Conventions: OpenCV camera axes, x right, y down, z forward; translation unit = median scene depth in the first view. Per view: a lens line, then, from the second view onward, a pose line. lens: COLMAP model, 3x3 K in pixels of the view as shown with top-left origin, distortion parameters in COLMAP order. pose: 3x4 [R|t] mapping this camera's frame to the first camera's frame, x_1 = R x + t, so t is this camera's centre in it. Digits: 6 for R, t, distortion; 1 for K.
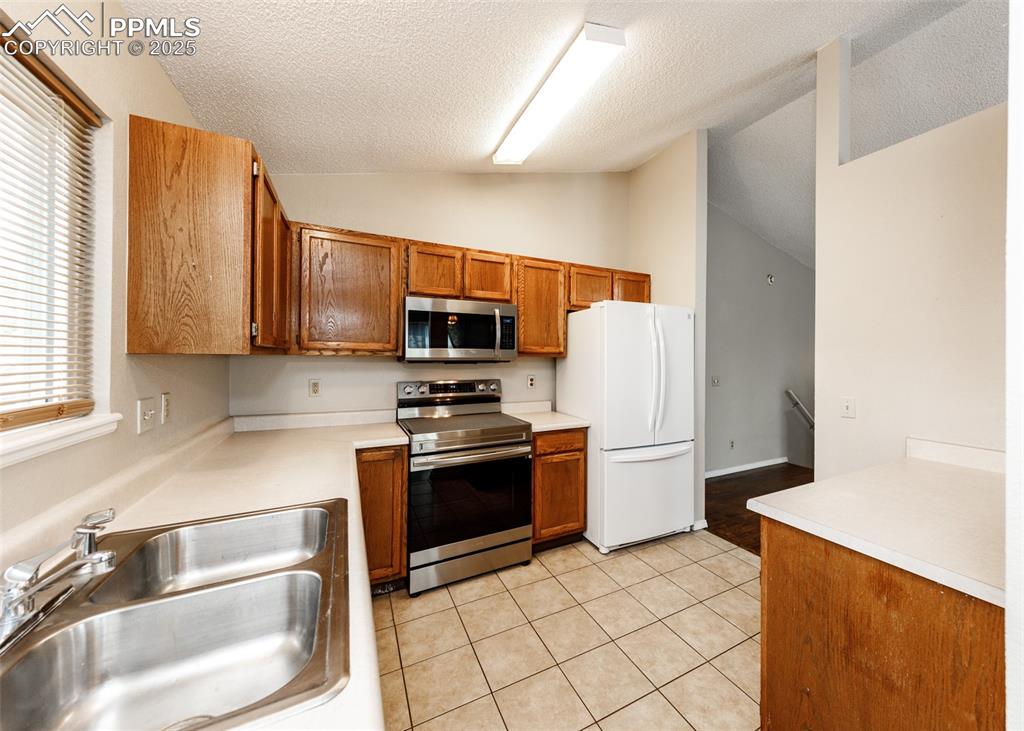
lens RADIAL K [[385.5, 0, 564.5], [0, 385.5, 354.2], [0, 0, 1]] dist [-0.000635, 0.000003]
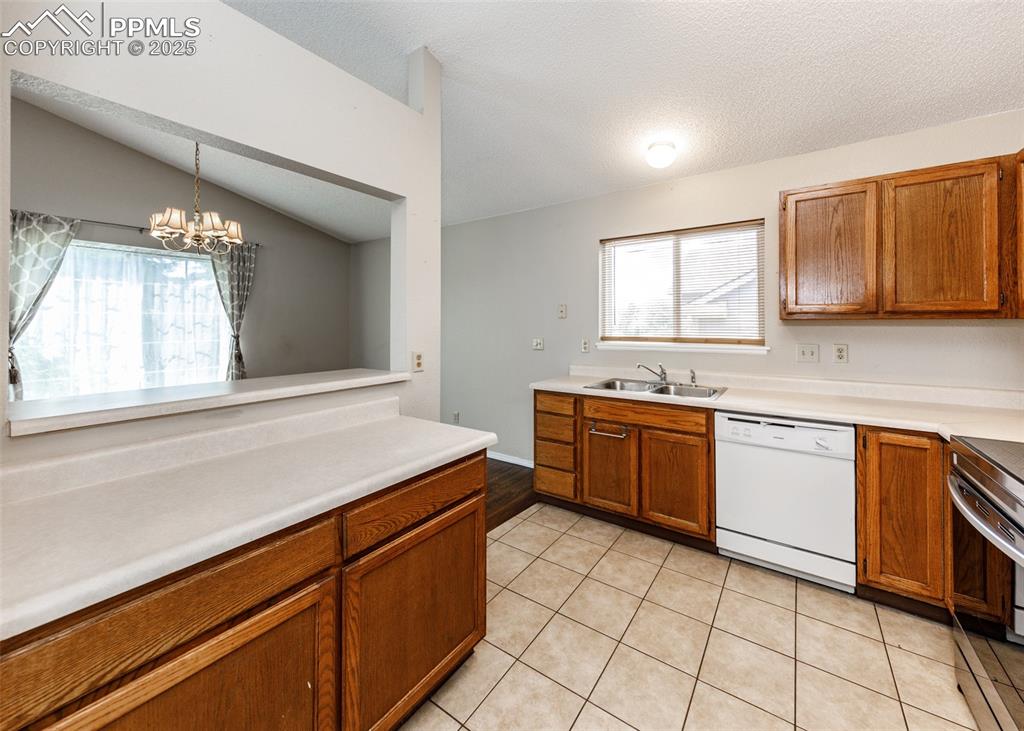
lens RADIAL K [[392.9, 0, 535.4], [0, 392.9, 321.5], [0, 0, 1]] dist [-0.000109, -0.000026]
pose [[-0.896513, -0.014854, -0.442767, 0.454469], [-0.008016, 0.999818, -0.017313, 0.026015], [0.442944, -0.011972, -0.896469, 1.064267]]
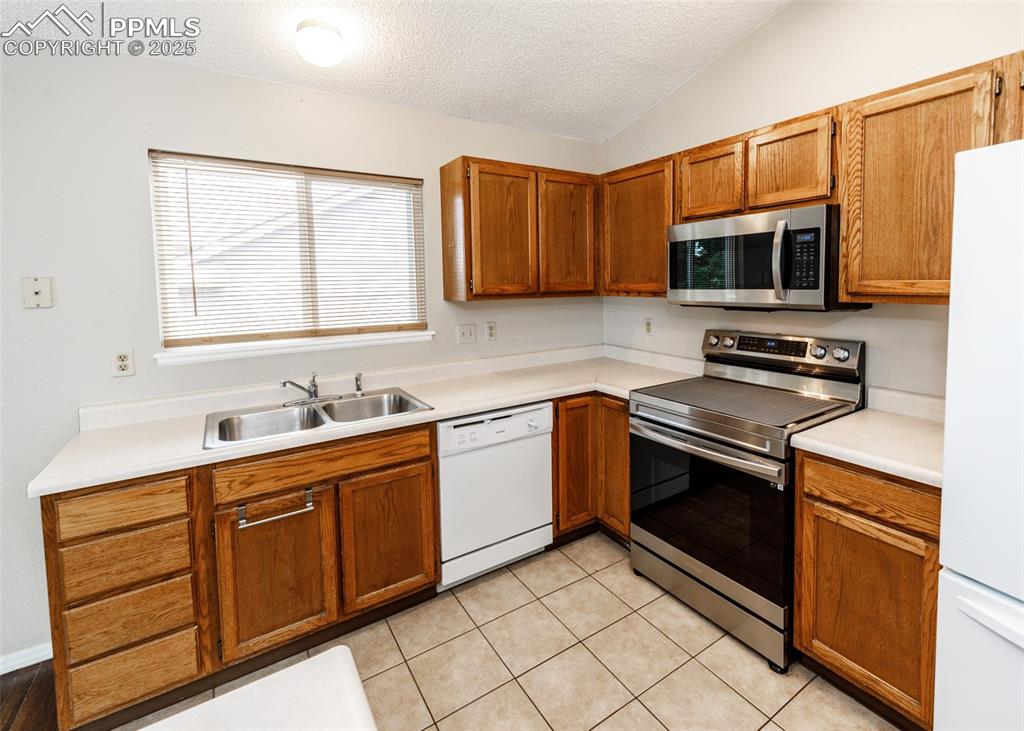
lens RADIAL K [[466.5, 0, 535.9], [0, 466.5, 307.7], [0, 0, 1]] dist [0.001315, 0.000020]
pose [[0.066744, 0.048299, -0.996600, 0.519994], [0.021540, 0.998525, 0.049835, -0.028861], [0.997538, -0.024793, 0.065606, 0.595655]]
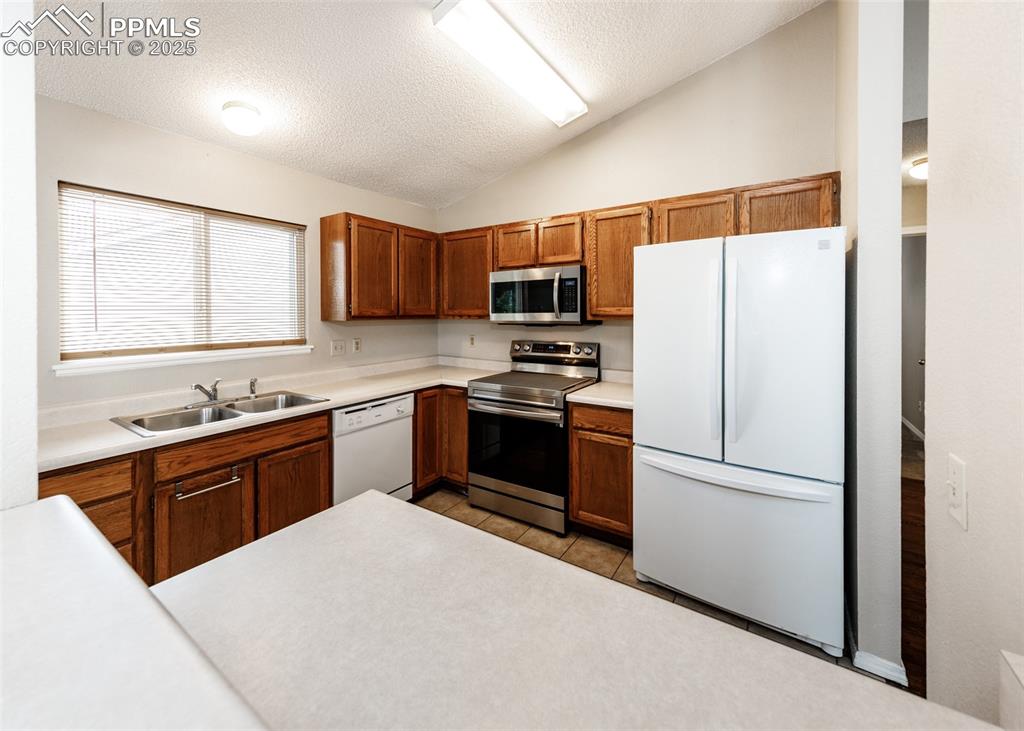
lens RADIAL K [[400.4, 0, 507.5], [0, 400.4, 315.3], [0, 0, 1]] dist [-0.000723, -0.000087]
pose [[0.445165, -0.004495, -0.895437, 0.715225], [0.012095, 0.999926, 0.000994, -0.009067], [0.895367, -0.011273, 0.445187, 0.429314]]
